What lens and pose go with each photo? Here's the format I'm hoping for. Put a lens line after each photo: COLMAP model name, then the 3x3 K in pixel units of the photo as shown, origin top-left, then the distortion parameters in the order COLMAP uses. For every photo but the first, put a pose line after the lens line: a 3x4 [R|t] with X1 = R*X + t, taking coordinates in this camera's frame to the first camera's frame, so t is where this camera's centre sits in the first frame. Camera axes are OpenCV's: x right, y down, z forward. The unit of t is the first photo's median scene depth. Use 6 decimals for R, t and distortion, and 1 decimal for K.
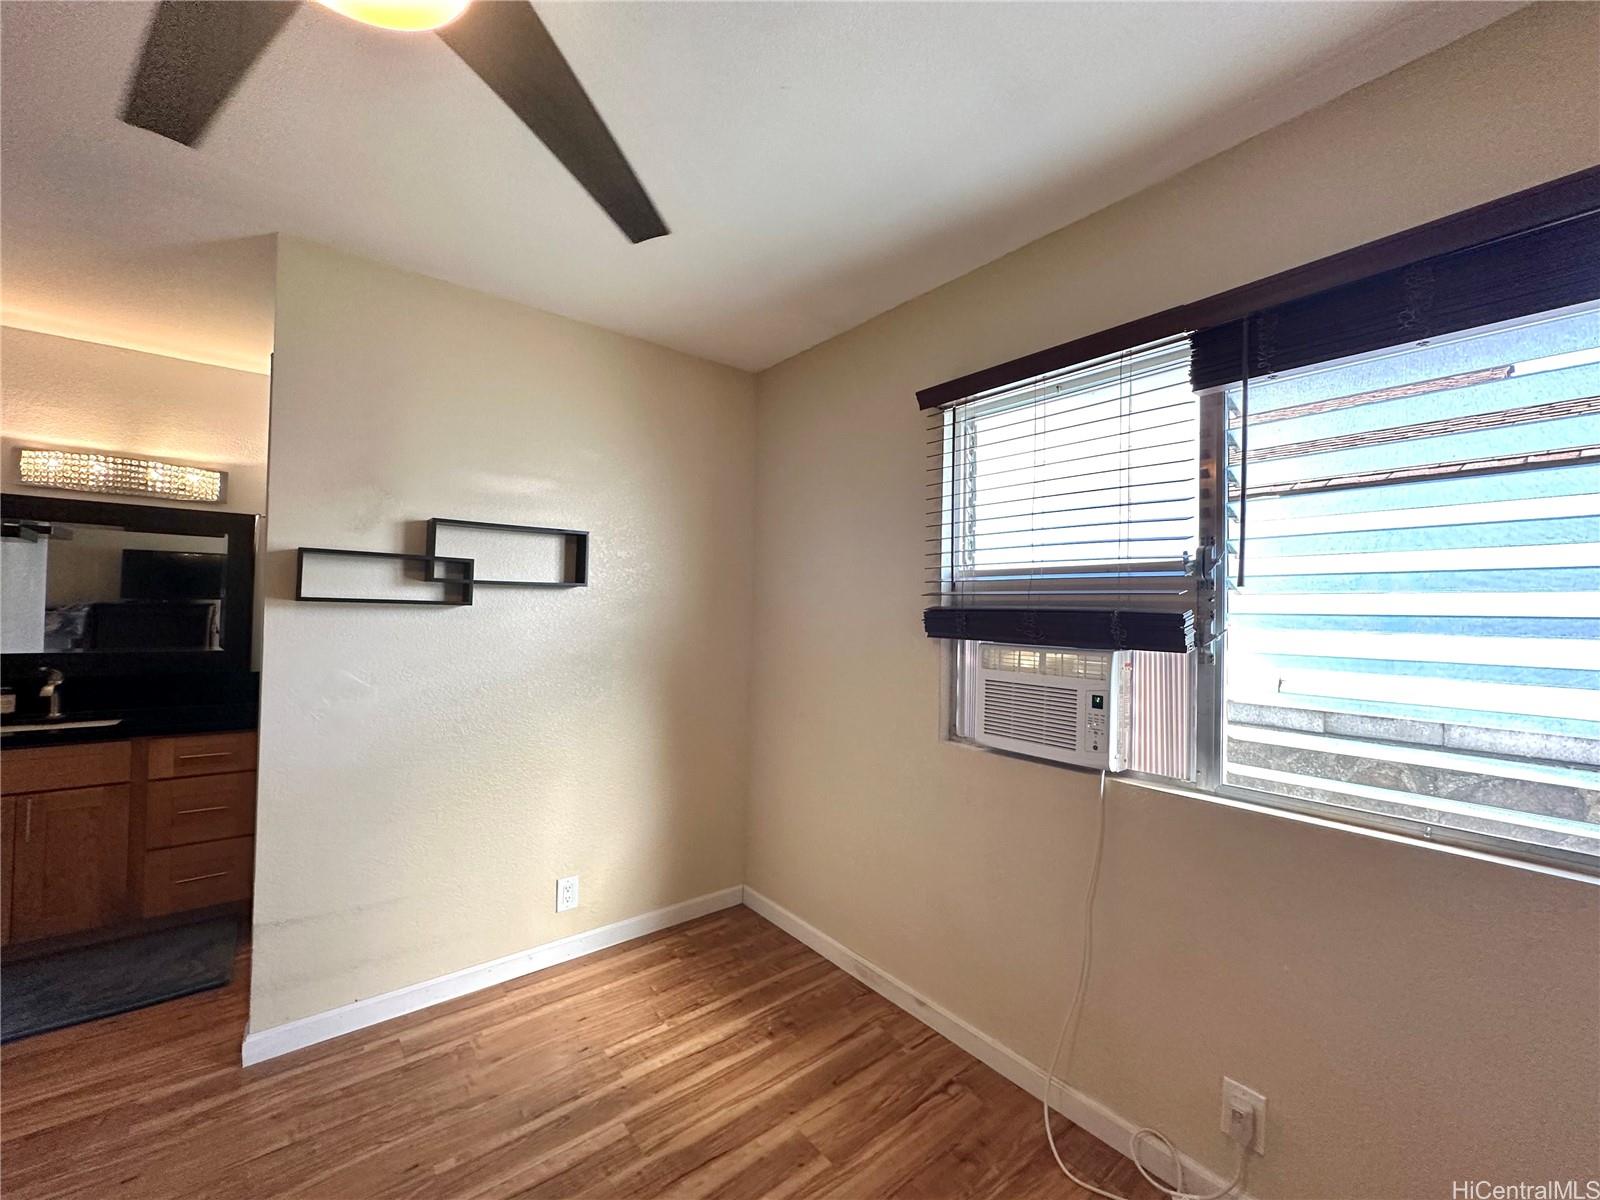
lens RADIAL K [[647.0, 0, 792.6], [0, 647.0, 605.1], [0, 0, 1]] dist [0.013211, 0.000507]
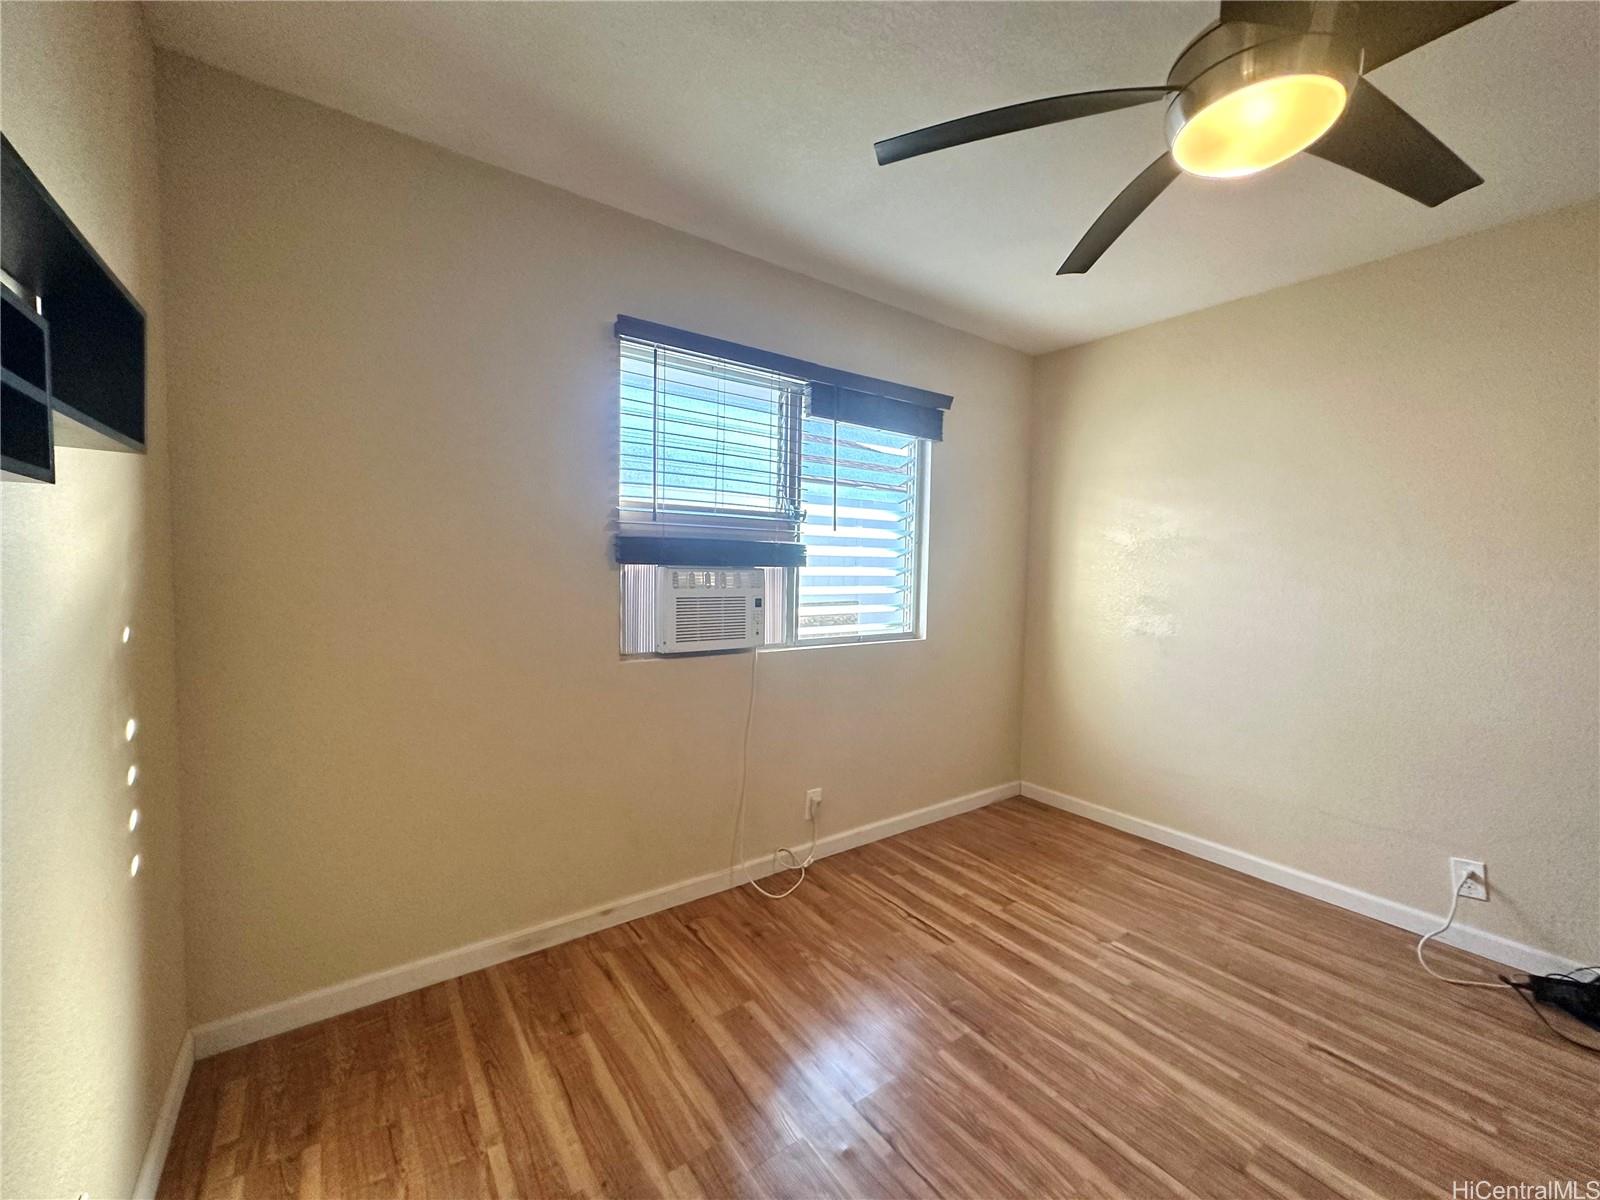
lens RADIAL K [[647.0, 0, 805.2], [0, 647.0, 599.4], [0, 0, 1]] dist [0.013211, 0.000507]
pose [[0.028938, -0.064006, 0.997530, -0.938000], [-0.029096, 0.997471, 0.064846, 0.037559], [-0.999158, -0.030900, 0.027003, 0.778477]]
